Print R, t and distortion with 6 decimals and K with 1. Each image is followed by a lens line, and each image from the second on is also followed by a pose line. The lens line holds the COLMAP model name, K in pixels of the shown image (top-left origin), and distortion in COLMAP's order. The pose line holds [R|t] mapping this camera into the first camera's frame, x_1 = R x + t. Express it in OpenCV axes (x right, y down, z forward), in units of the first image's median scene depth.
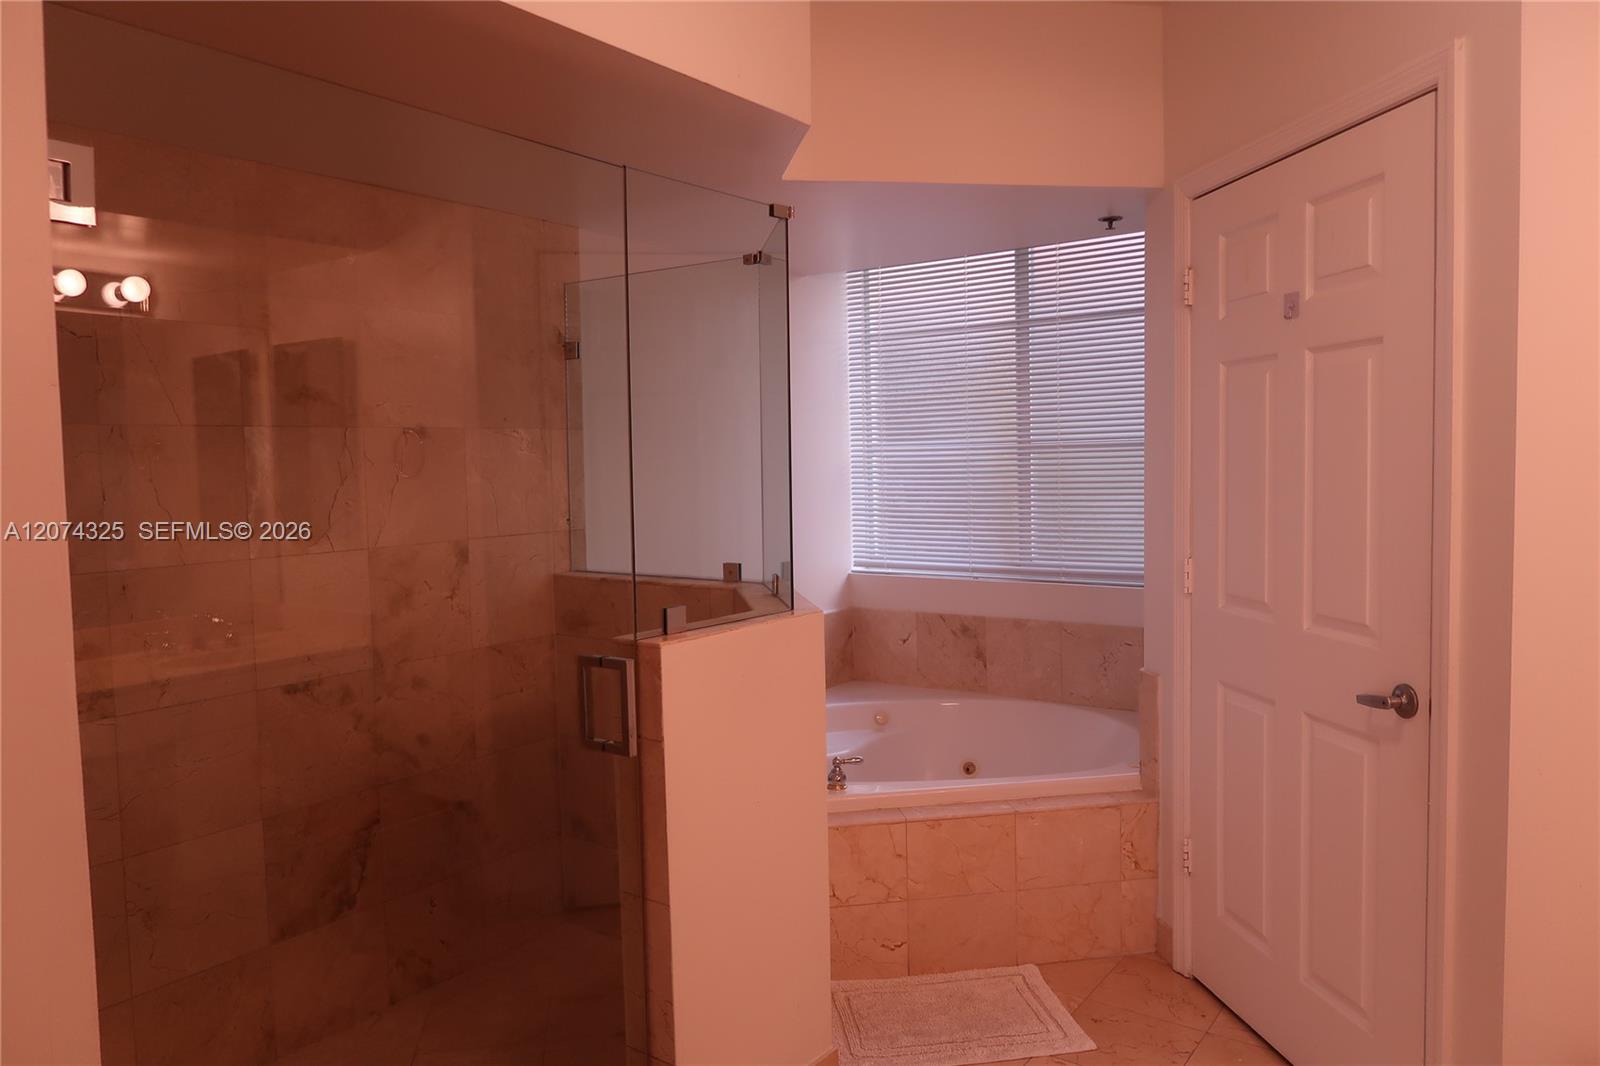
lens RADIAL K [[1112.0, 0, 798.6], [0, 1112.0, 533.1], [0, 0, 1]] dist [-0.011069, -0.005194]
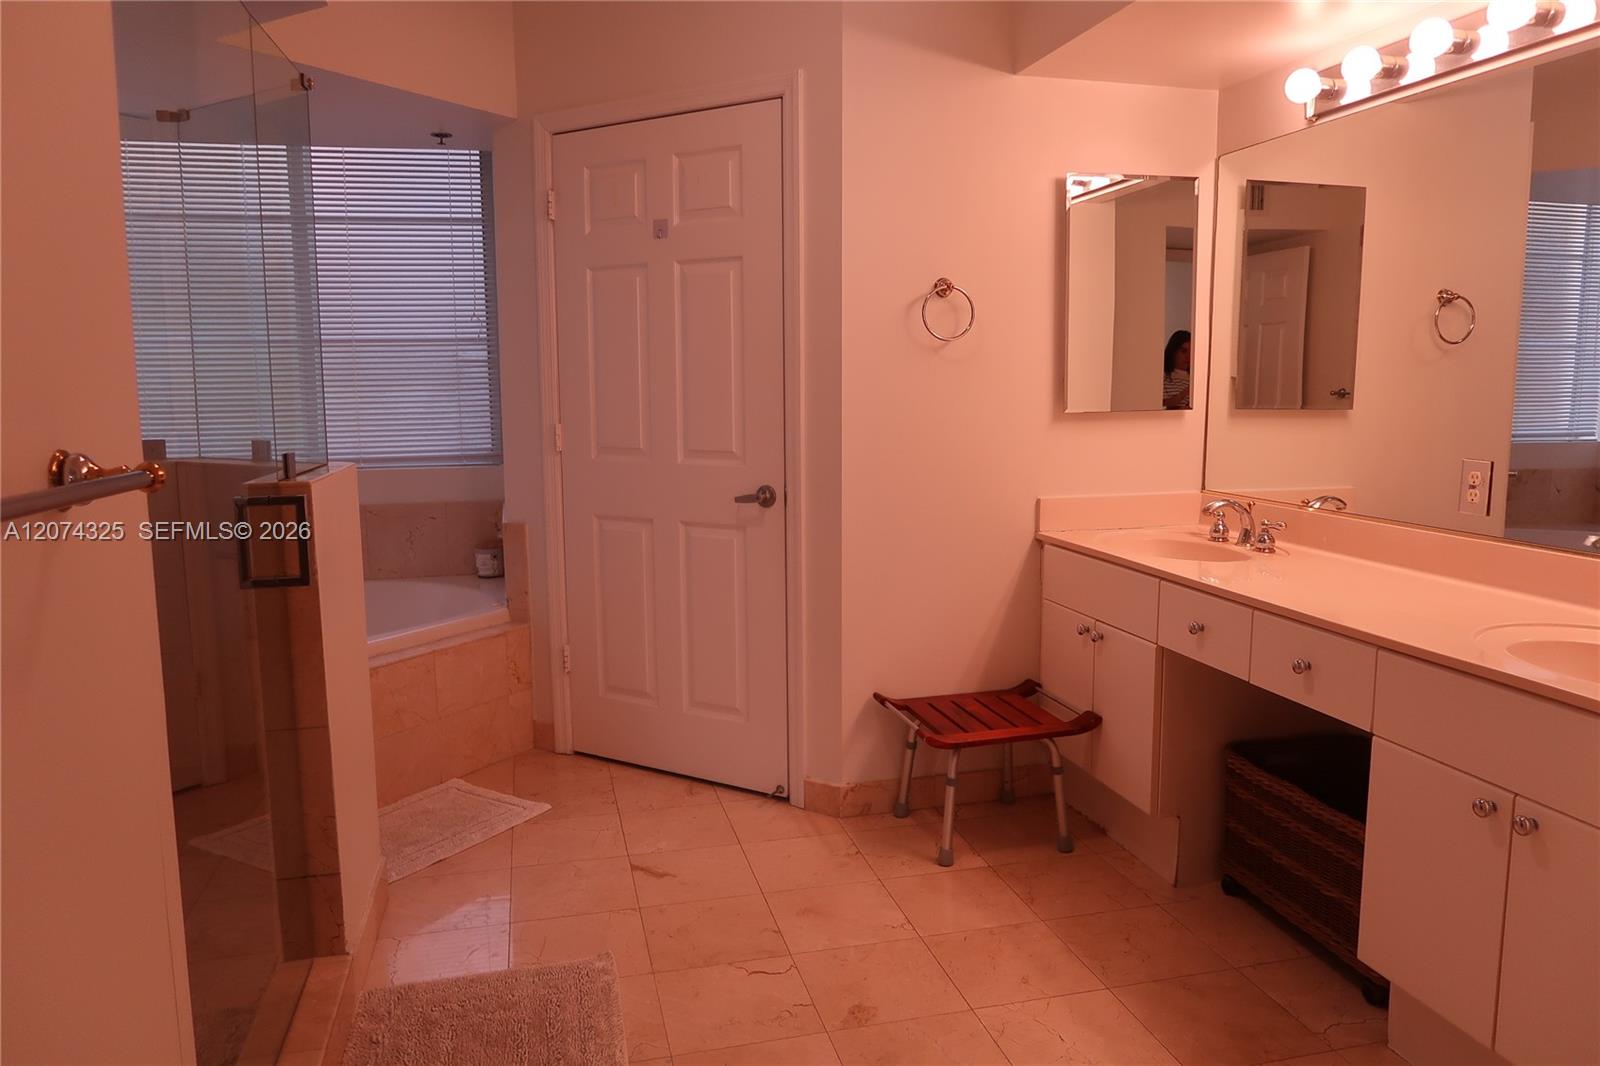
lens RADIAL K [[1112.0, 0, 803.2], [0, 1112.0, 530.9], [0, 0, 1]] dist [-0.011069, -0.005194]
pose [[0.641573, -0.088200, 0.761975, -0.475482], [0.047062, 0.996022, 0.075667, 0.066459], [-0.765617, -0.012686, 0.643171, -0.030439]]
